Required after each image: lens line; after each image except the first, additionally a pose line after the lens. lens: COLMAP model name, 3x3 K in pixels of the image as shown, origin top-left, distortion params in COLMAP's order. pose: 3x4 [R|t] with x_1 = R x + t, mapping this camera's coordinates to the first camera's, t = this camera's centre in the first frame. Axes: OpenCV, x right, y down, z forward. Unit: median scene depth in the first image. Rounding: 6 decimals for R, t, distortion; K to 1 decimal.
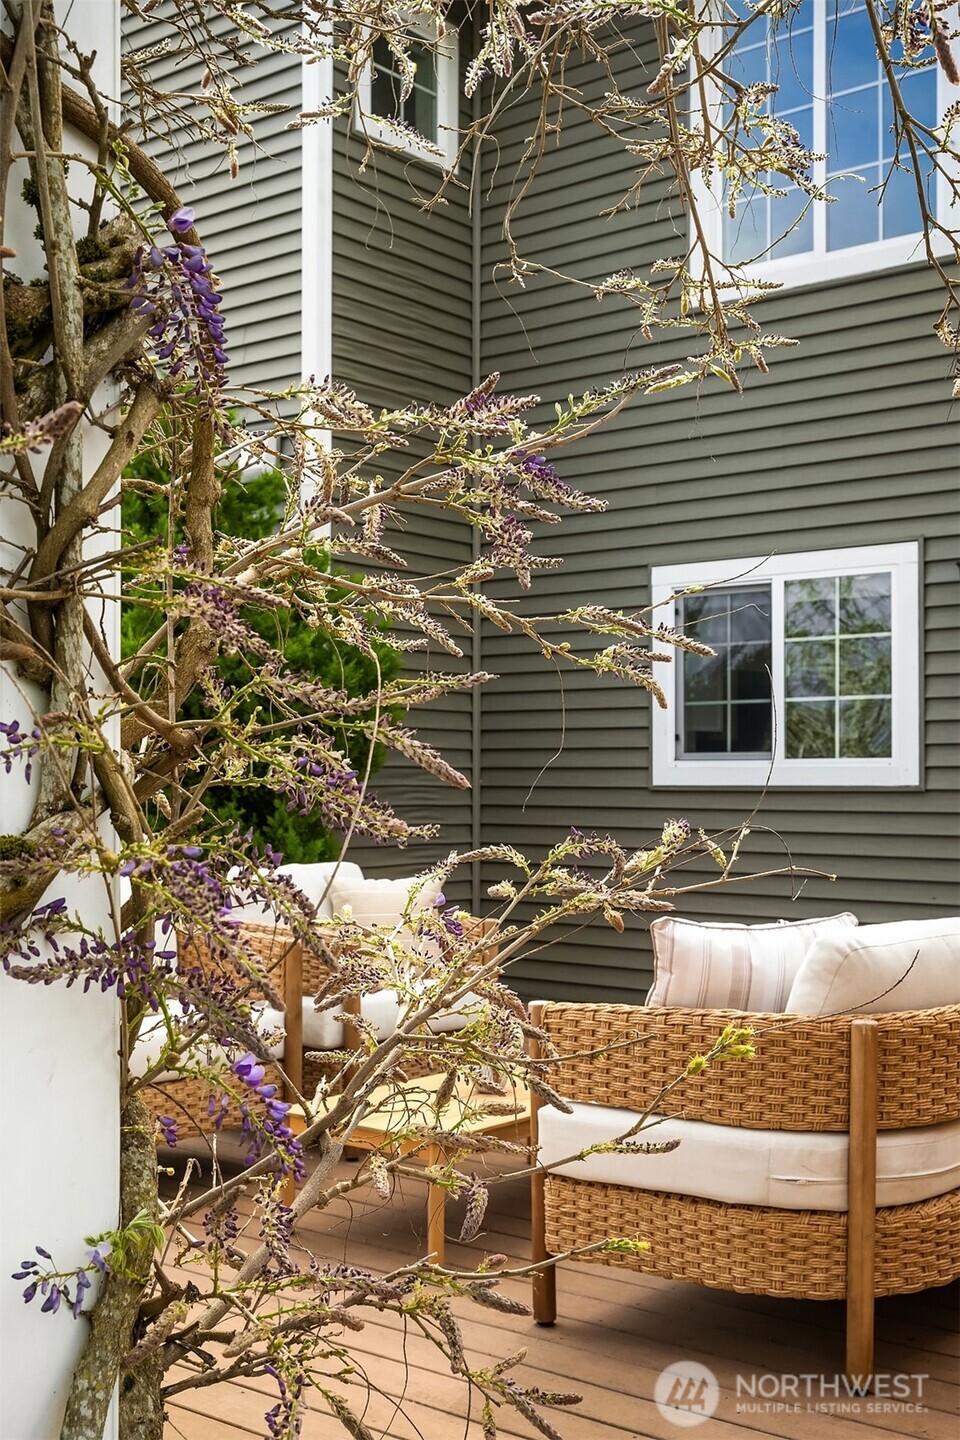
lens RADIAL K [[1671.7, 0, 480.1], [0, 1671.7, 725.5], [0, 0, 1]] dist [0.011741, 0.000000]
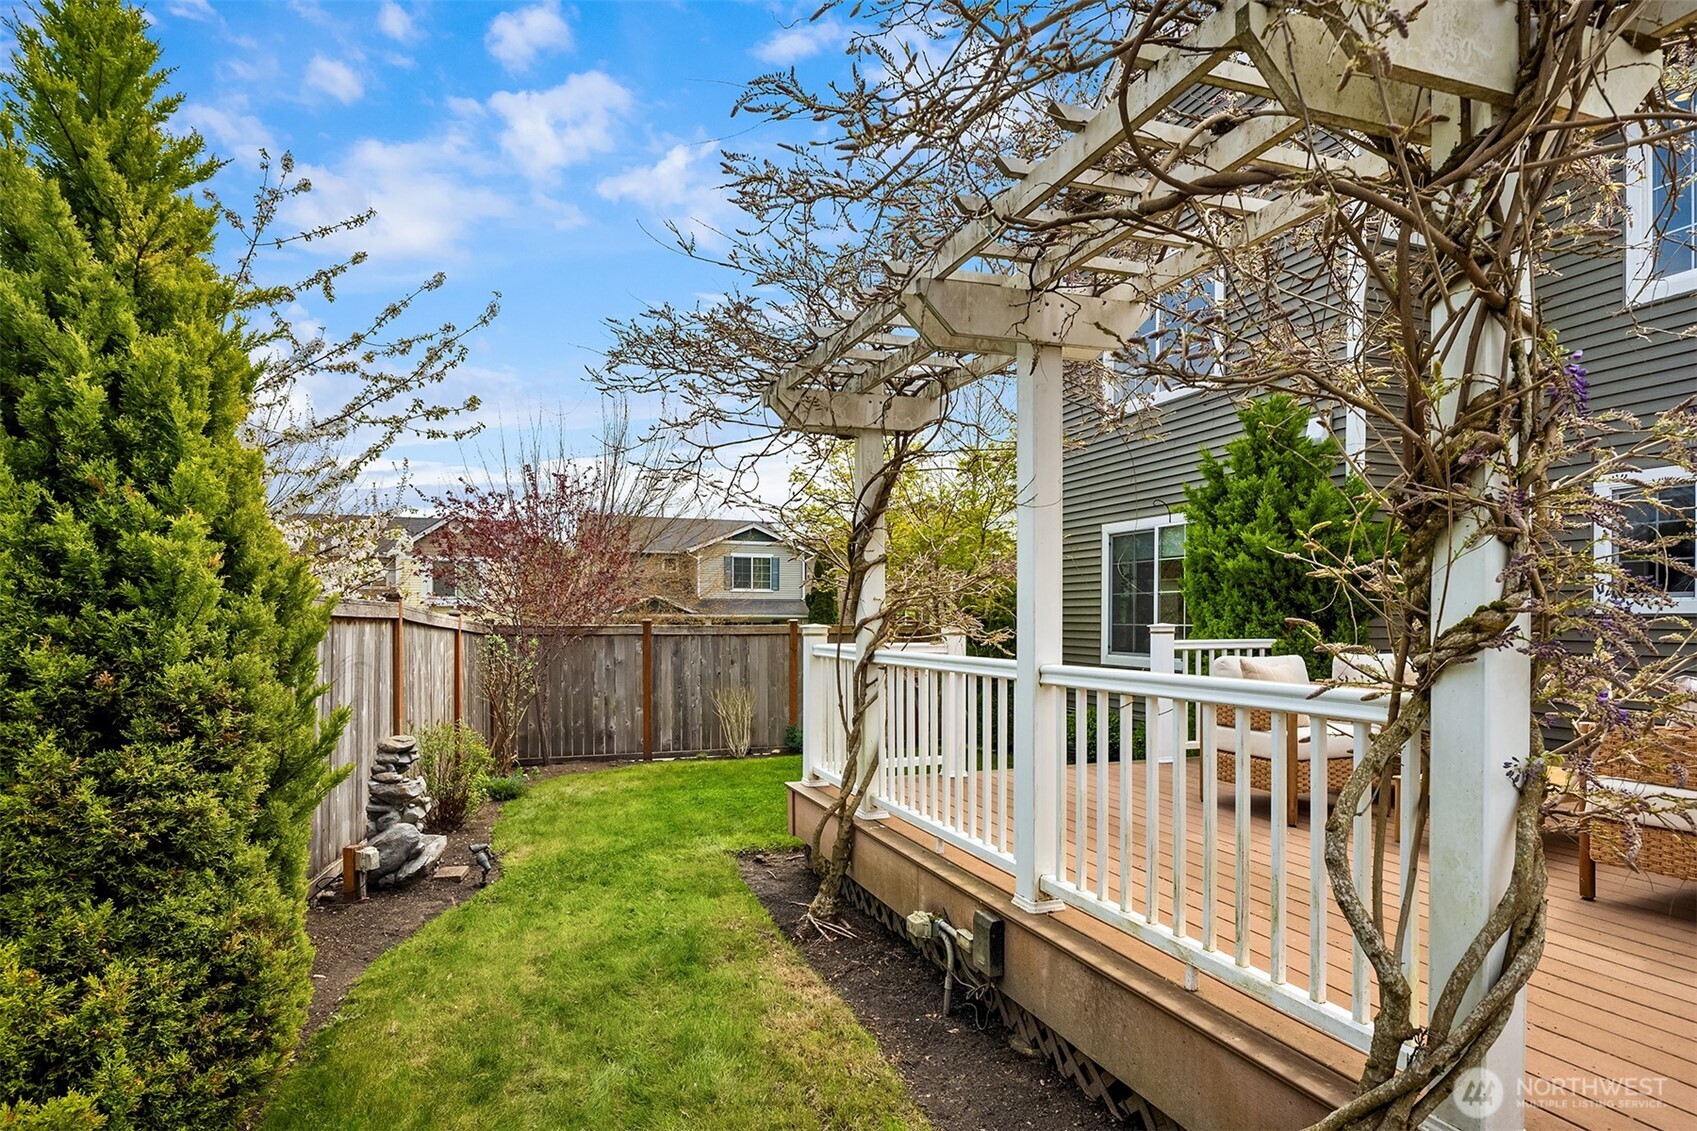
lens RADIAL K [[918.4, 0, 854.1], [0, 918.4, 589.9], [0, 0, 1]] dist [-0.002359, -0.000439]
pose [[0.866120, -0.009765, -0.499741, -0.211332], [0.011222, 0.999937, -0.000088, 0.018078], [0.499711, -0.005532, 0.866175, -0.365787]]
